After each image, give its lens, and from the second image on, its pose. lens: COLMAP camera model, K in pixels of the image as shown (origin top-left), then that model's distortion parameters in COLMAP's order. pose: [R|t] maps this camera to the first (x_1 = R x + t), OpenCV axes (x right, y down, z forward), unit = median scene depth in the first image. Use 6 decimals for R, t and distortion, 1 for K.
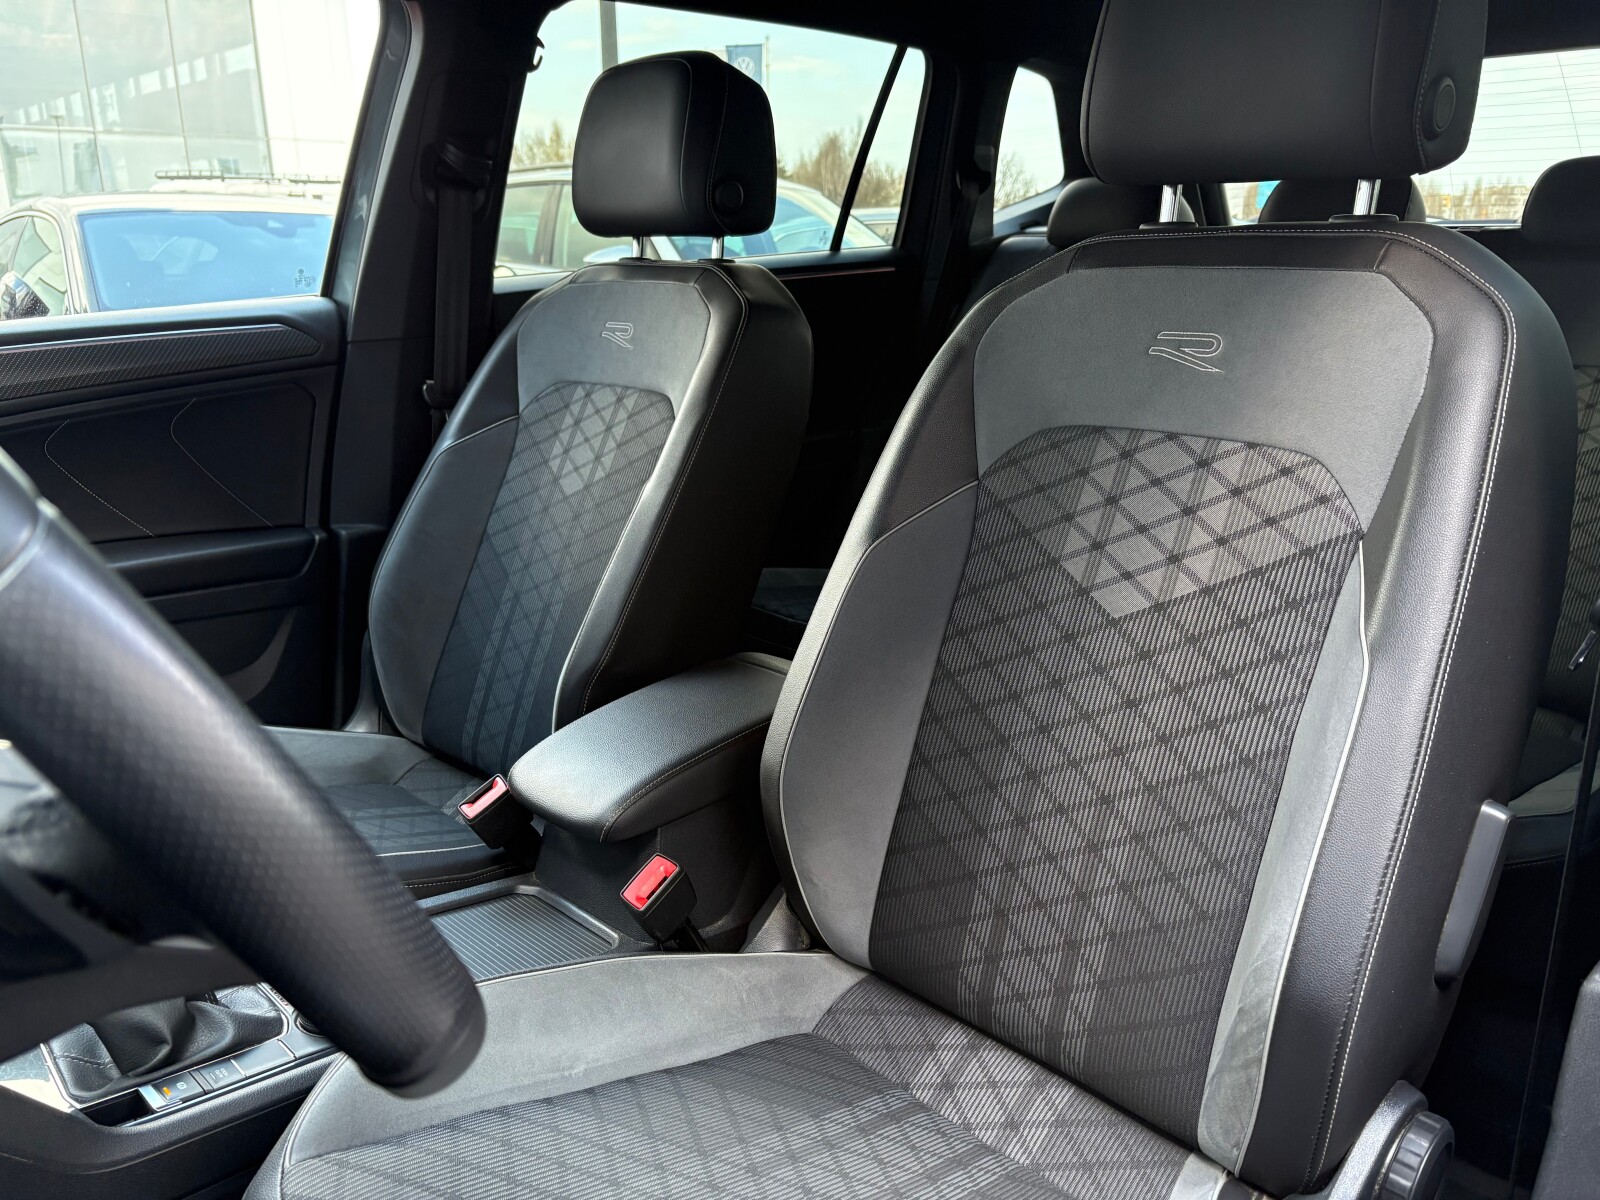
lens RADIAL K [[1232.2, 0, 800.0], [0, 1232.2, 600.0], [0, 0, 1]] dist [-0.015986, -0.006171]
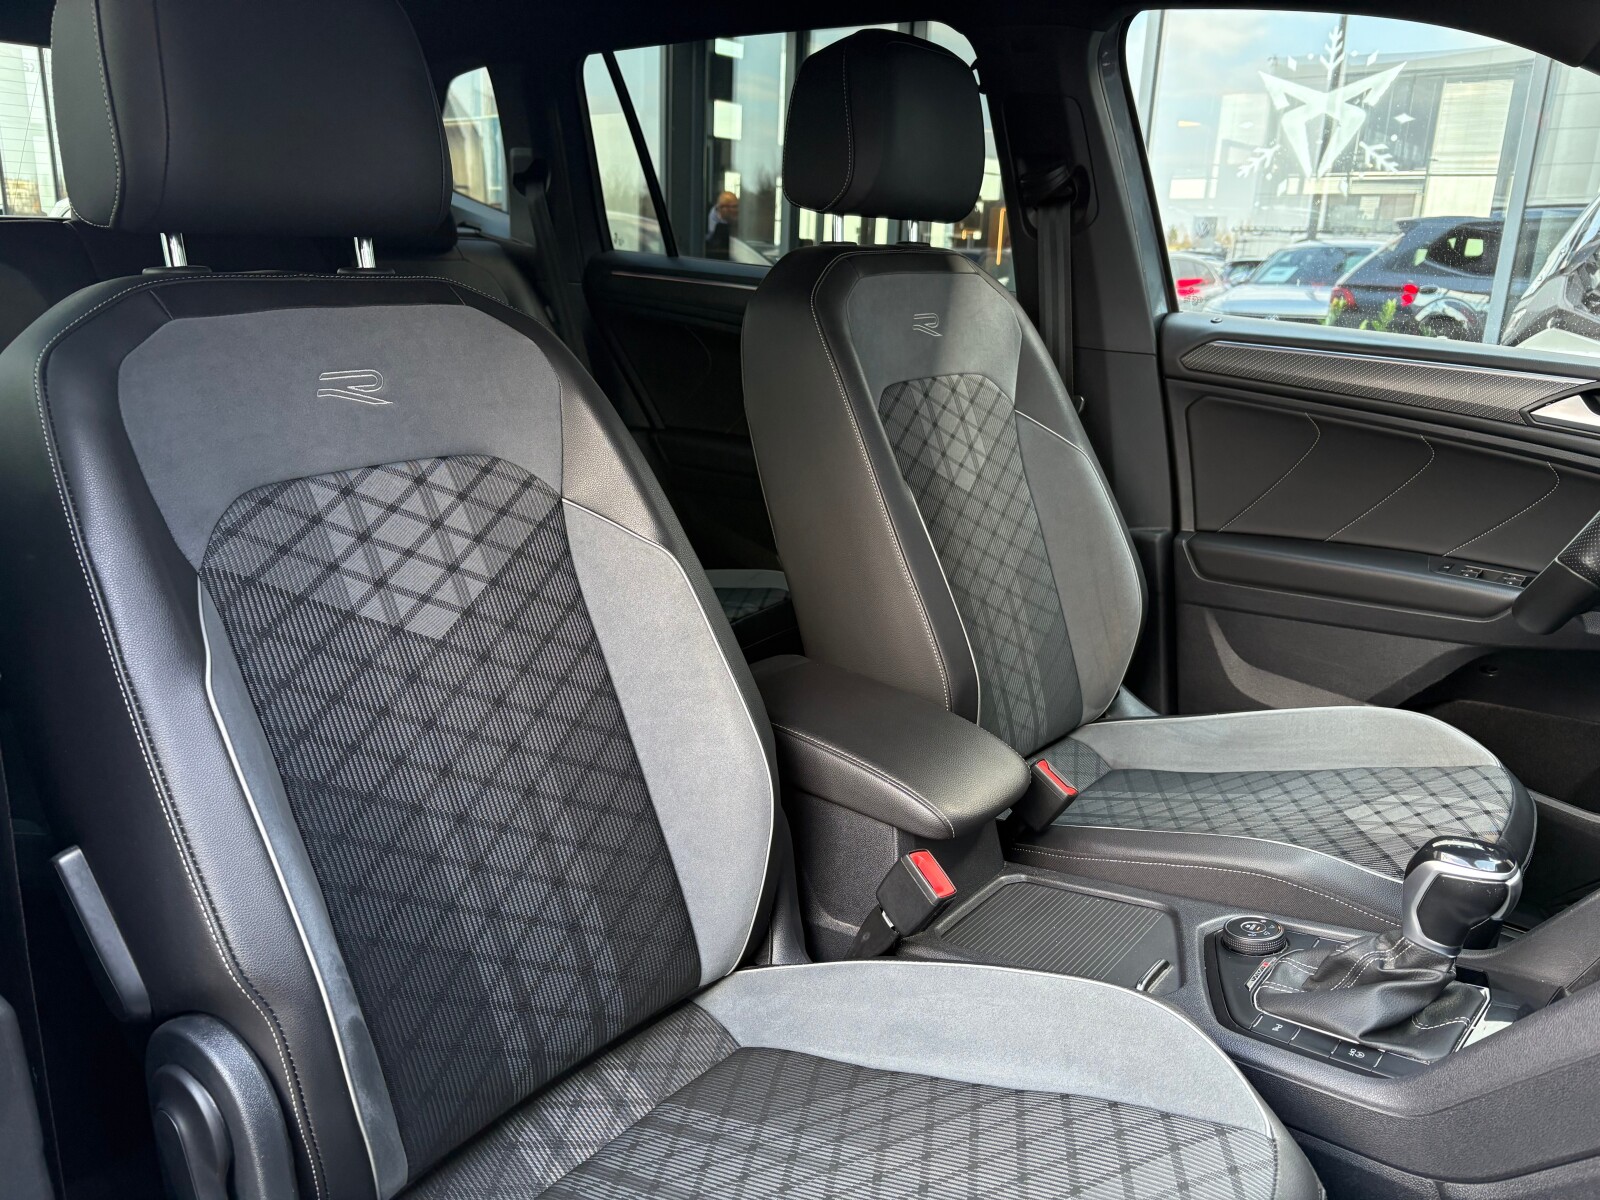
lens RADIAL K [[1216.5, 0, 804.3], [0, 1216.5, 605.7], [0, 0, 1]] dist [0.021359, -0.010334]
pose [[-0.123026, -0.246221, 0.961374, -0.811841], [0.287547, 0.918333, 0.271995, -0.217375], [-0.949832, 0.309902, -0.042178, 0.838904]]
